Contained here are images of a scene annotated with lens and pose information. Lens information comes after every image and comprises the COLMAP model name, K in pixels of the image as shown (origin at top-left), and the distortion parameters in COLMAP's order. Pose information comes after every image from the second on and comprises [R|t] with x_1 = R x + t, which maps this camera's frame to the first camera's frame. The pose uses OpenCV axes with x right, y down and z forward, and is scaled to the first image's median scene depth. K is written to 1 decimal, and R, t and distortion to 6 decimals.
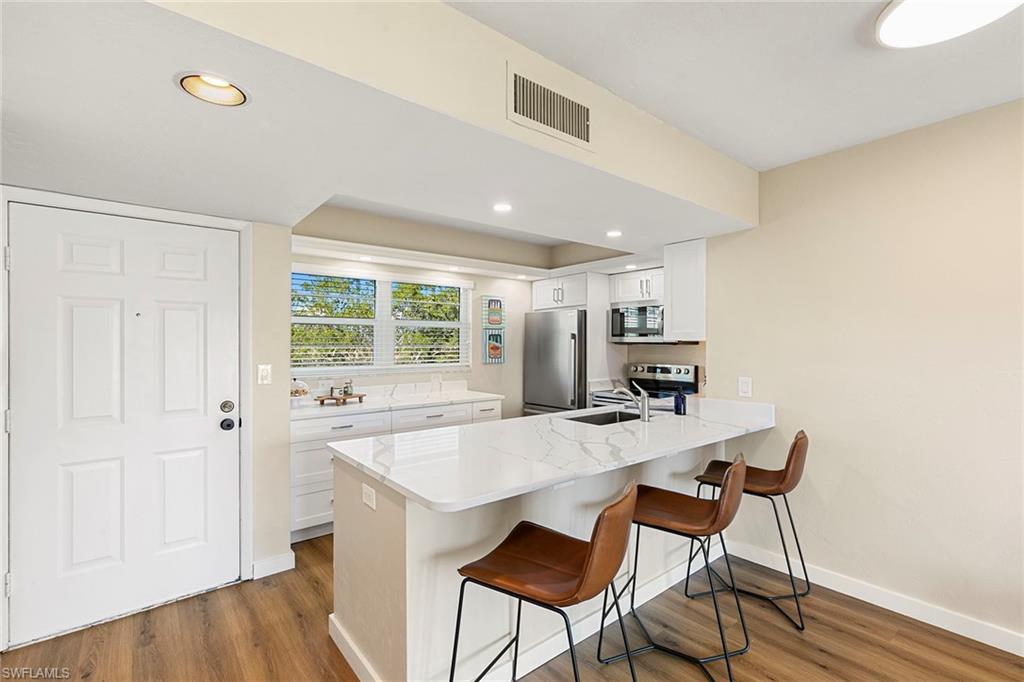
lens RADIAL K [[456.9, 0, 514.0], [0, 456.9, 341.9], [0, 0, 1]] dist [0.006188, -0.000213]
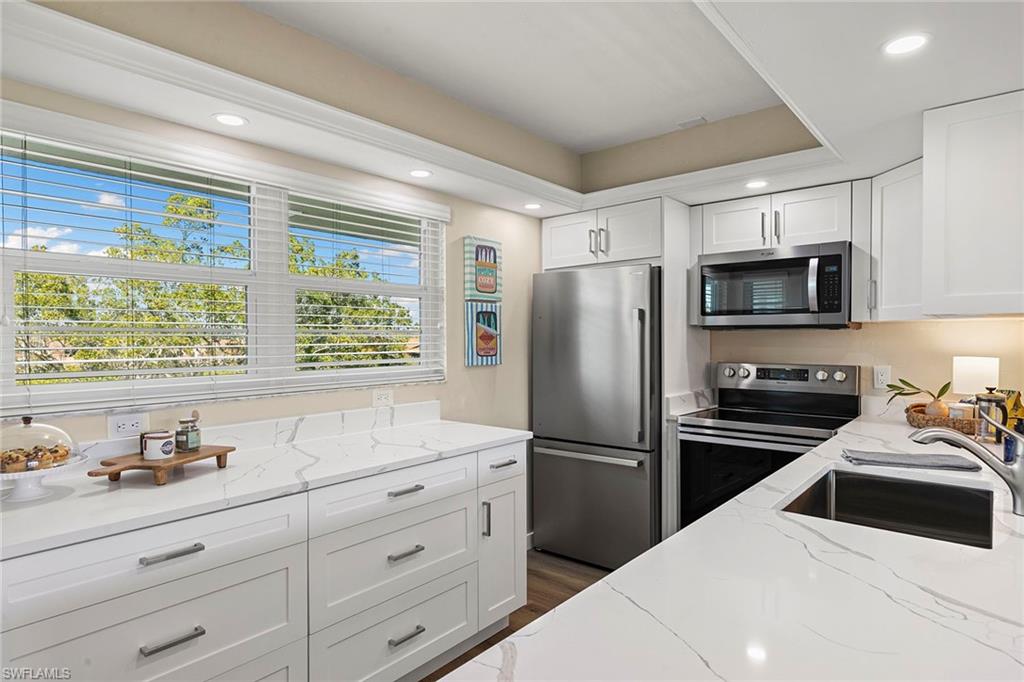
lens RADIAL K [[562.4, 0, 512.0], [0, 562.4, 341.0], [0, 0, 1]] dist [0.005416, -0.000022]
pose [[0.983436, -0.004513, 0.181197, -0.134996], [0.002974, 0.999957, 0.008764, 0.012489], [-0.181229, -0.008080, 0.983408, 0.362617]]
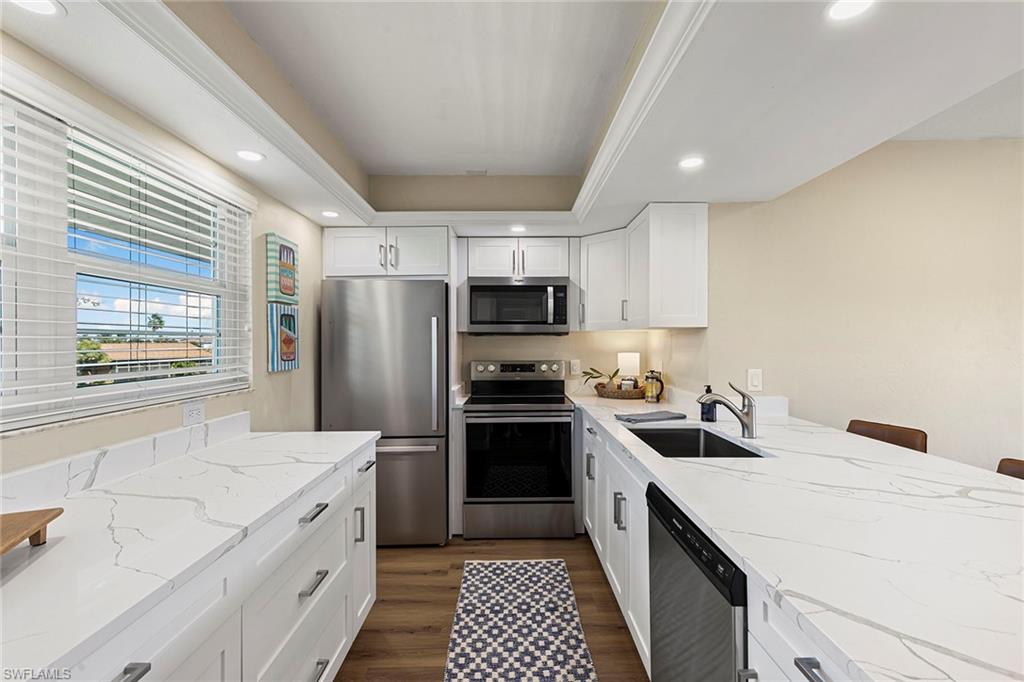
lens RADIAL K [[456.9, 0, 514.0], [0, 456.9, 341.9], [0, 0, 1]] dist [0.006188, -0.000213]
pose [[0.625737, -0.002738, 0.780029, -0.291533], [0.001470, 0.999996, 0.002332, 0.013969], [-0.780033, -0.000312, 0.625738, 0.496768]]
